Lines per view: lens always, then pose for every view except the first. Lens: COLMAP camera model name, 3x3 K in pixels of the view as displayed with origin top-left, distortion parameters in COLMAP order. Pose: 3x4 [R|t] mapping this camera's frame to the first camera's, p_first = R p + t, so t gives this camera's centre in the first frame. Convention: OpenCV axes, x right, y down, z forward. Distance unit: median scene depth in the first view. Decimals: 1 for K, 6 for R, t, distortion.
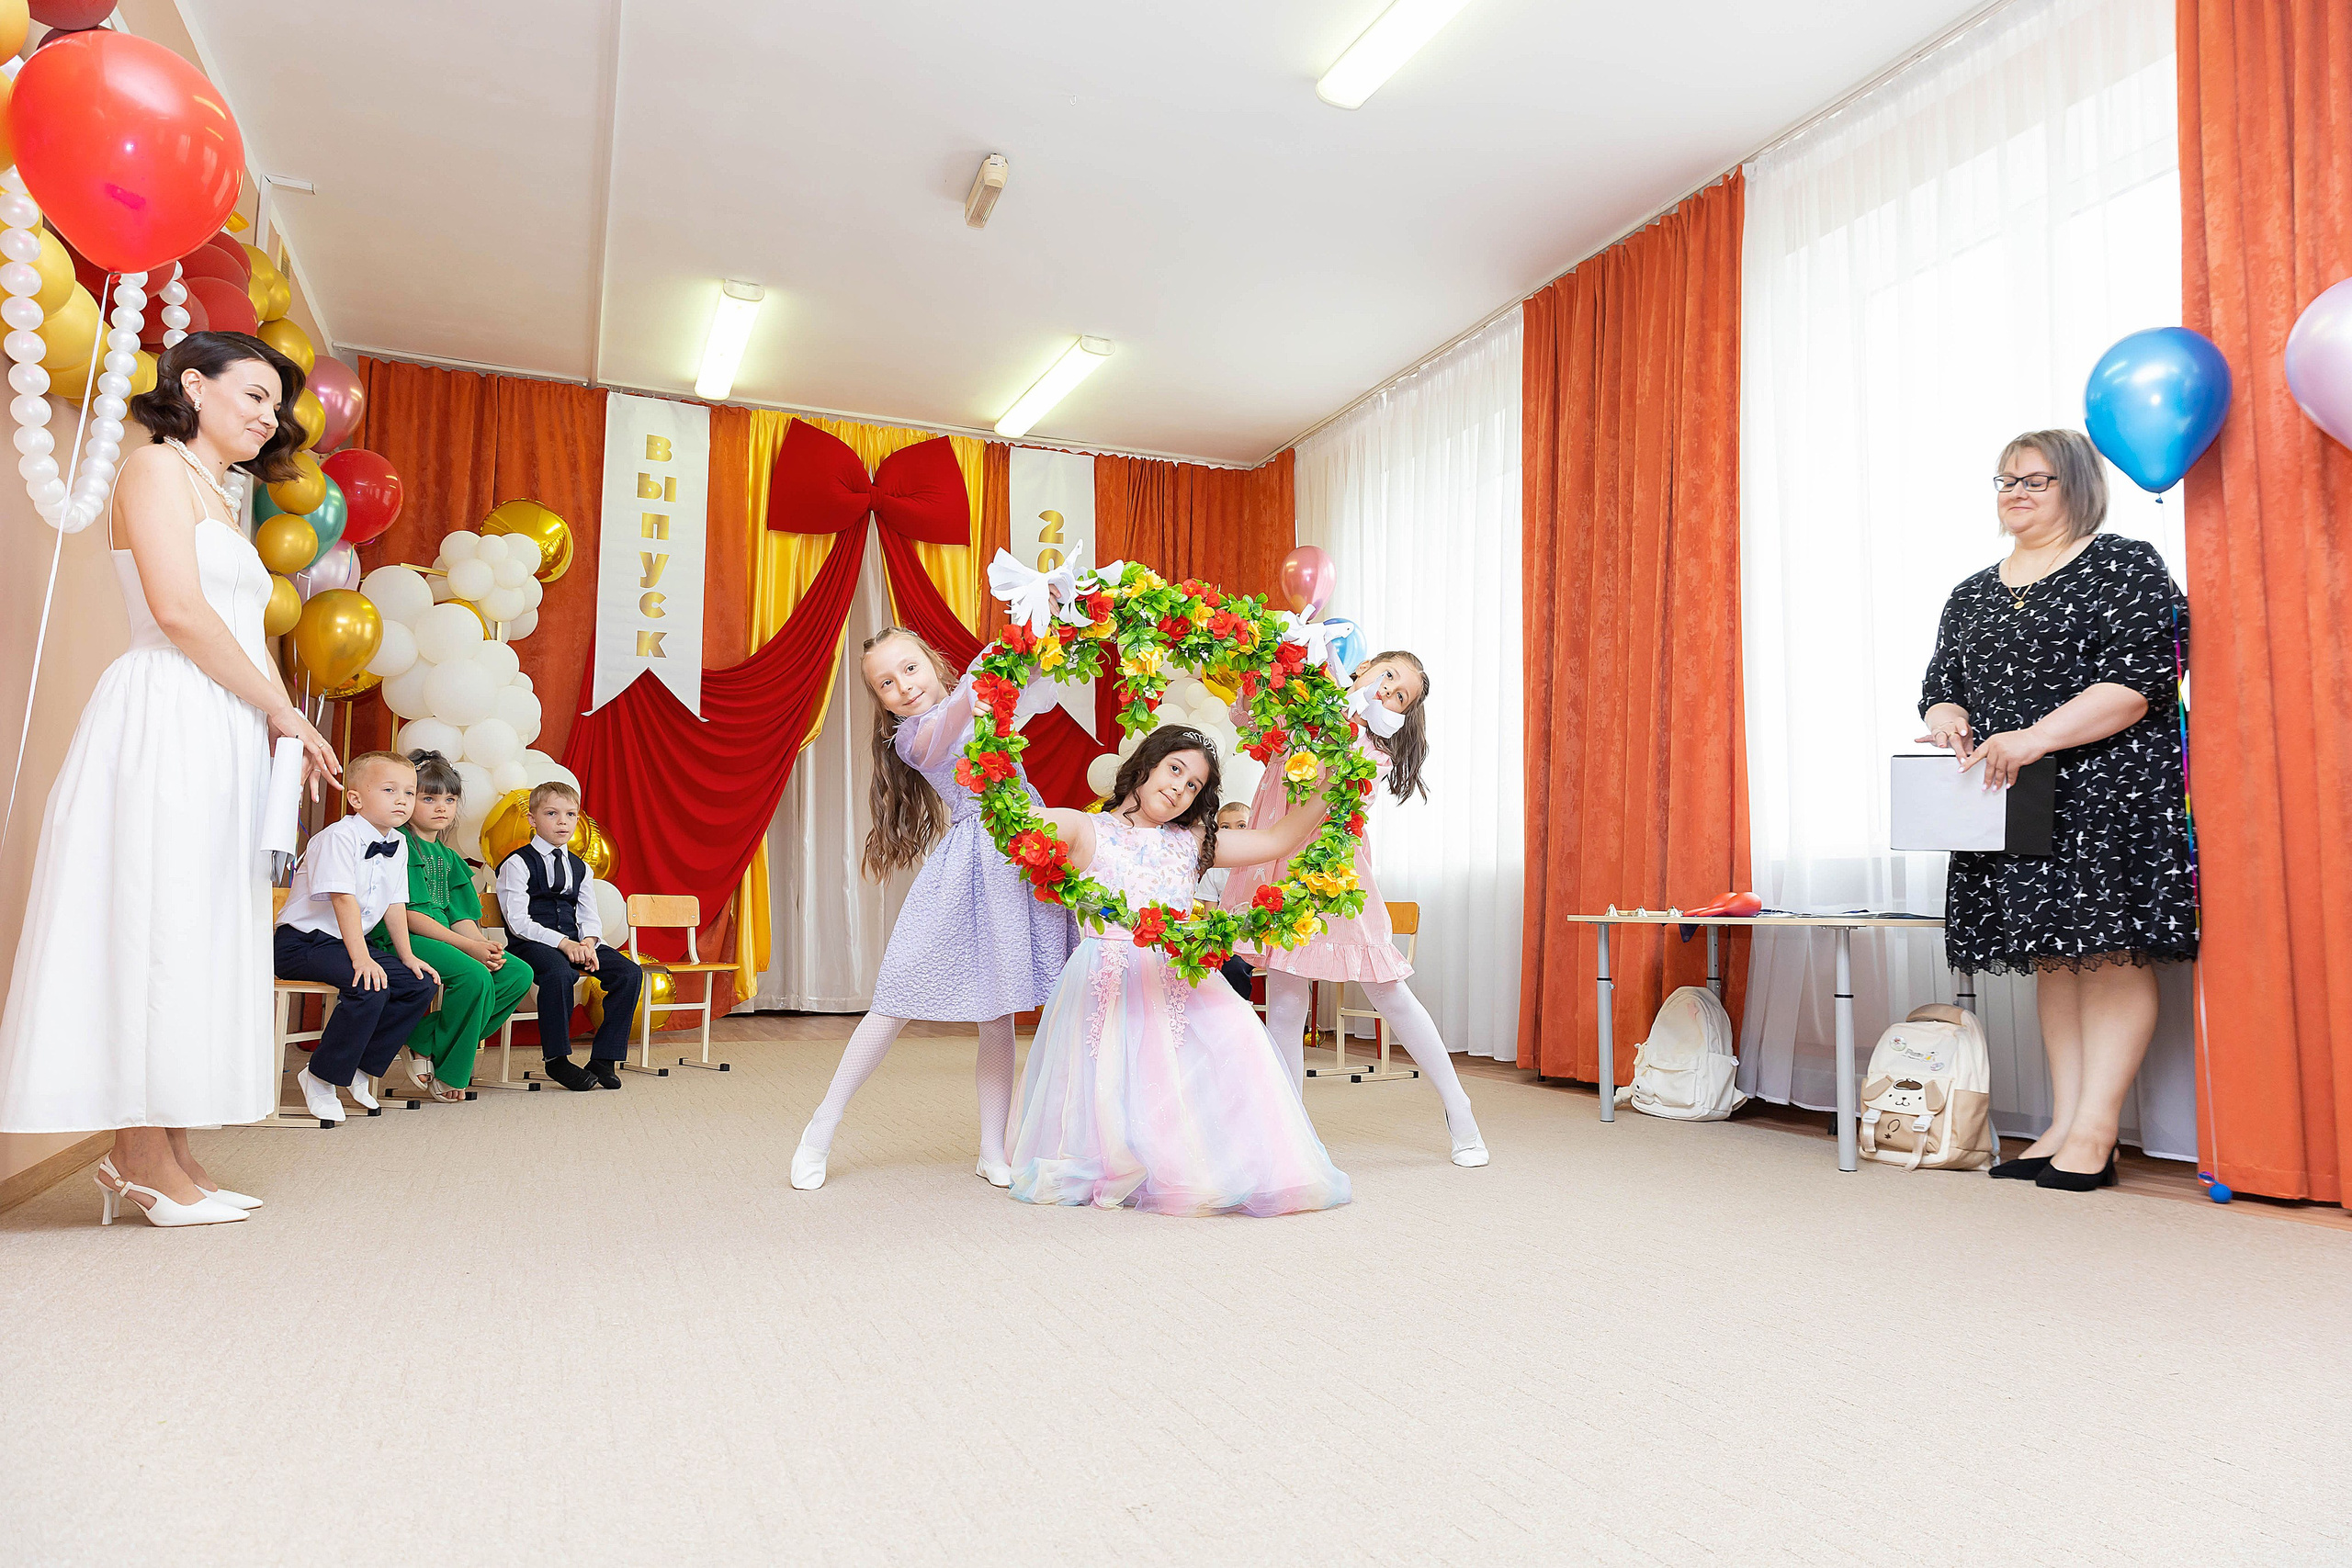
lens RADIAL K [[1520.5, 0, 1180.5], [0, 1520.5, 783.7], [0, 0, 1]] dist [0.002403, 0.012809]
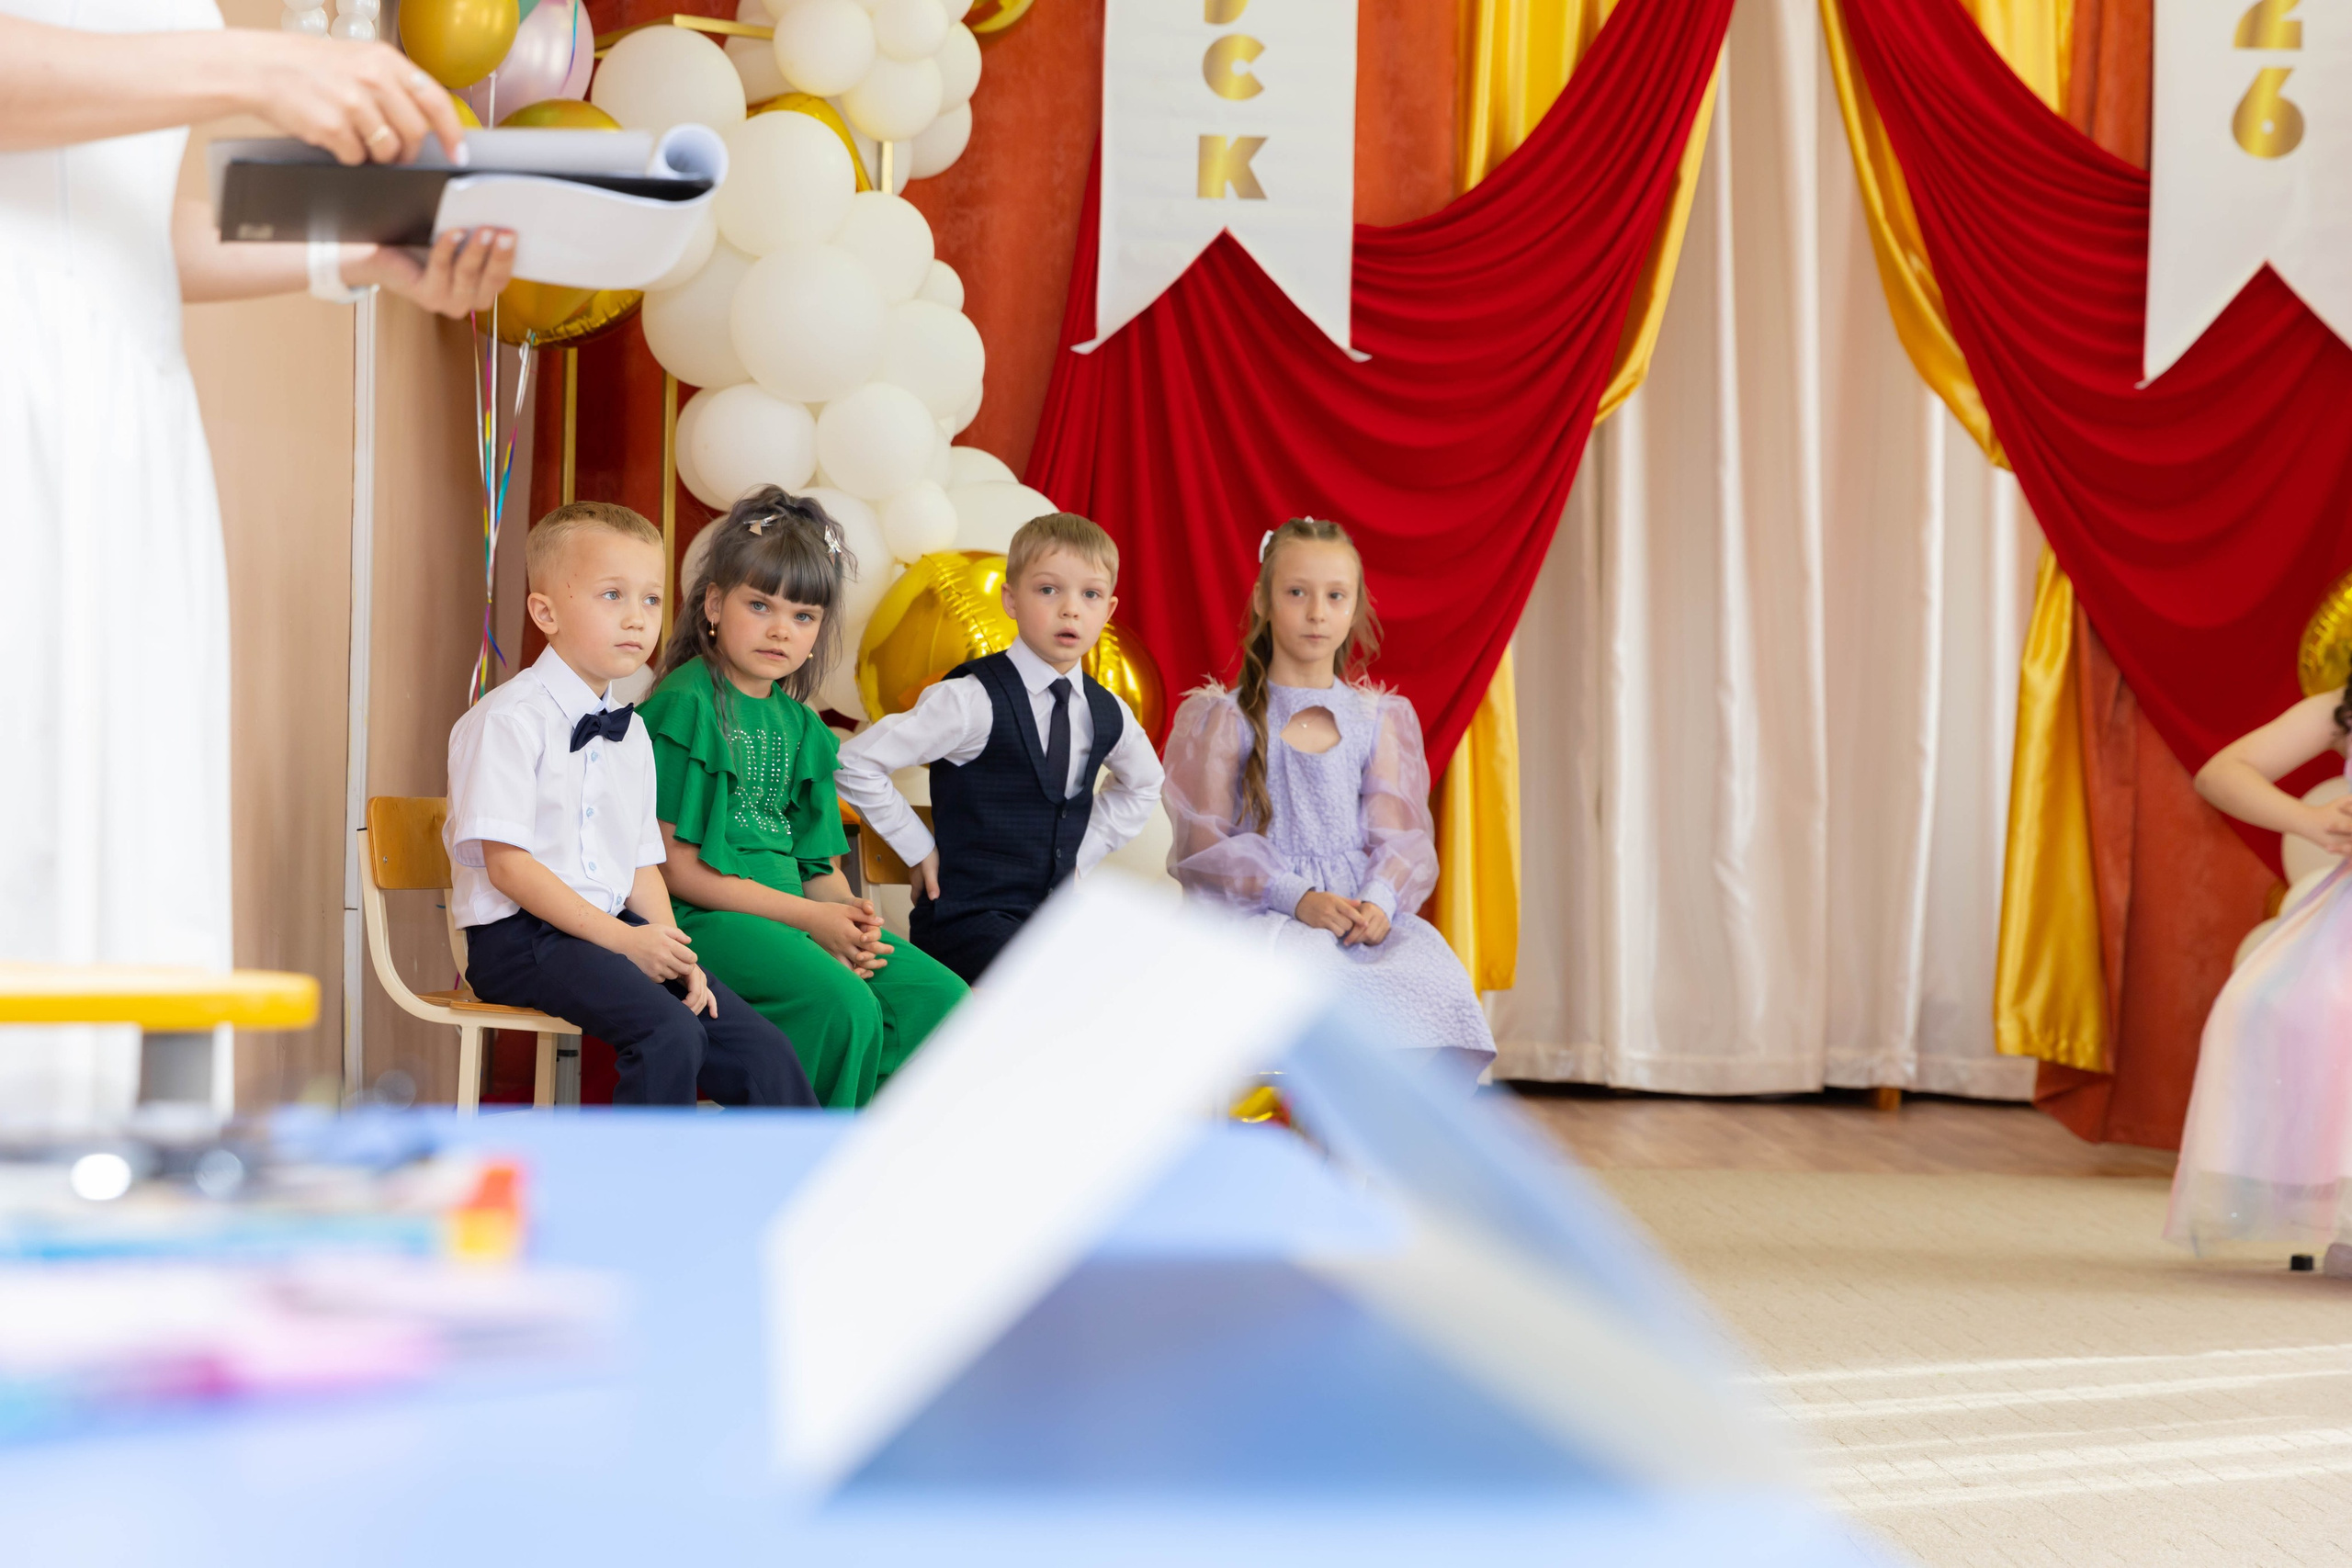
lens RADIAL K [[4459.3, 0, 1173.8], [0, 4459.3, 797.8], [0, 0, 1]] dist [0.021792, 0.000000]
pose [[0.939414, 0.016147, -0.342405, 0.043187], [0.013703, 0.996323, 0.084578, -0.026965], [0.342512, -0.084145, 0.935738, -0.119852]]
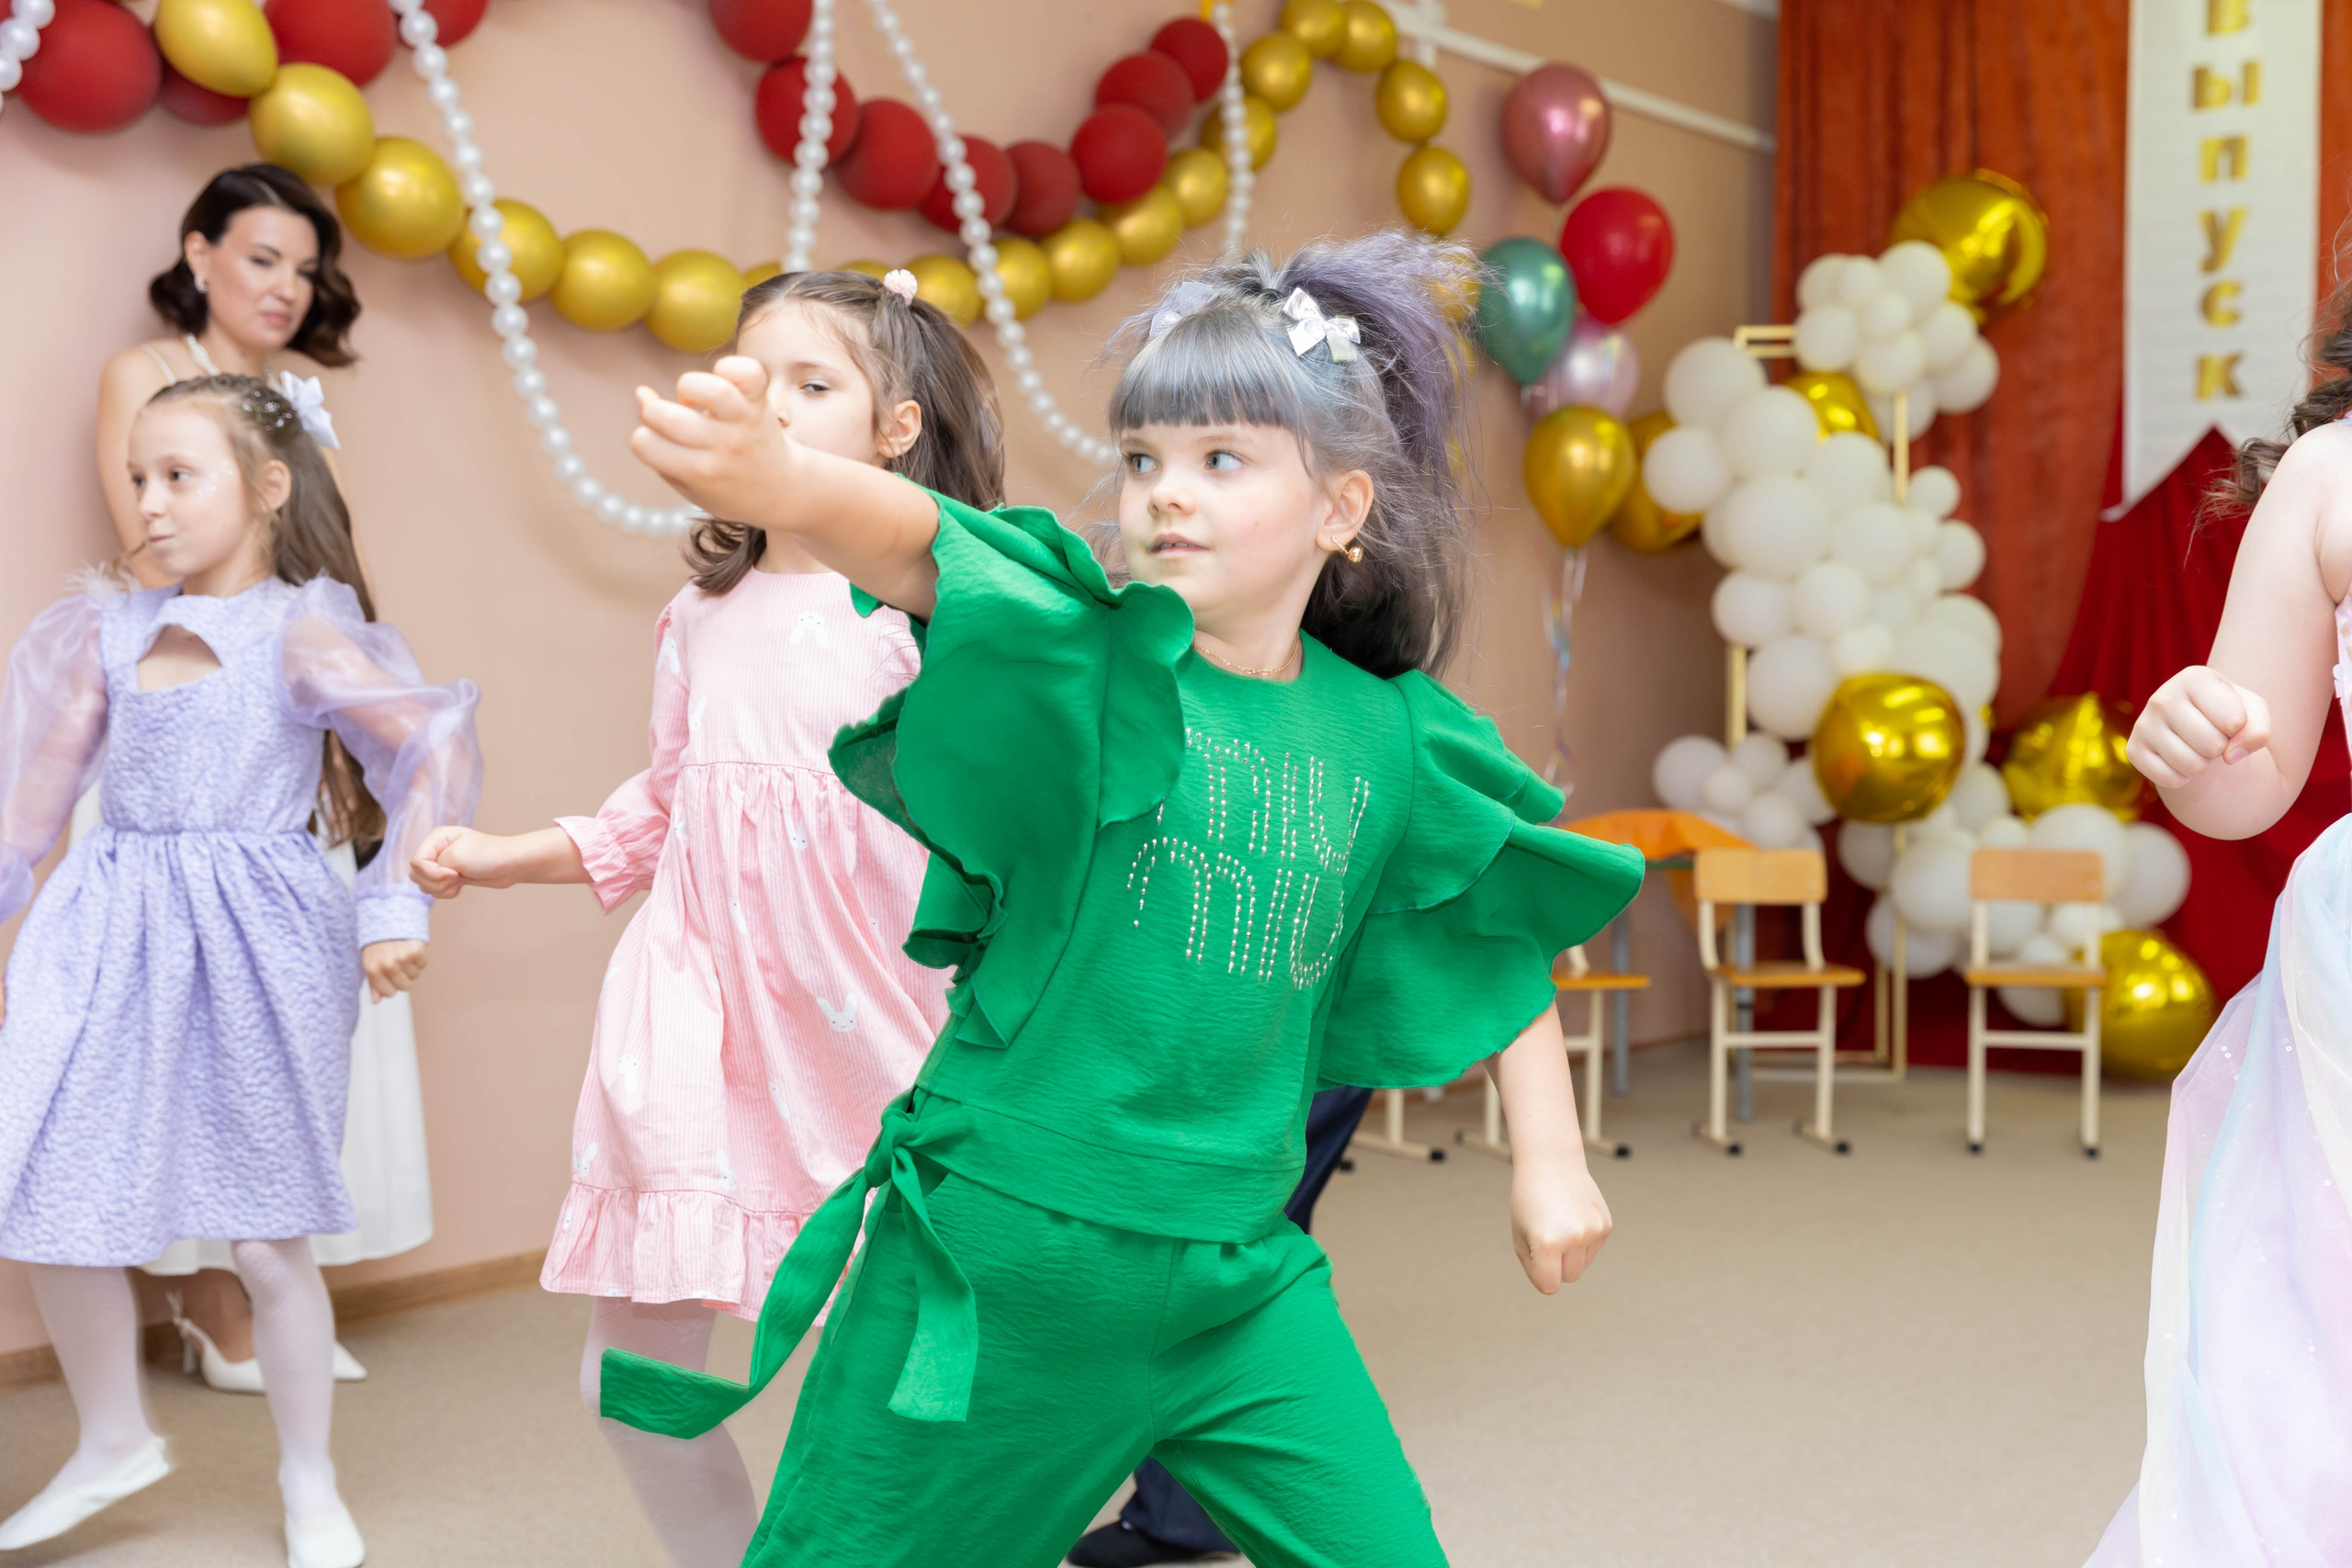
lens RADIAL K [[2937.8, 0, 1175.6], [0, 2937.8, 802.6], [0, 0, 1]] dist [0.008065, 0.000000]
pose [[0.497548, 0.011104, -0.867365, 0.406153], [0.080472, 0.995015, 0.058900, -0.032015], [0.863696, -0.099104, 0.494174, 0.130891]]
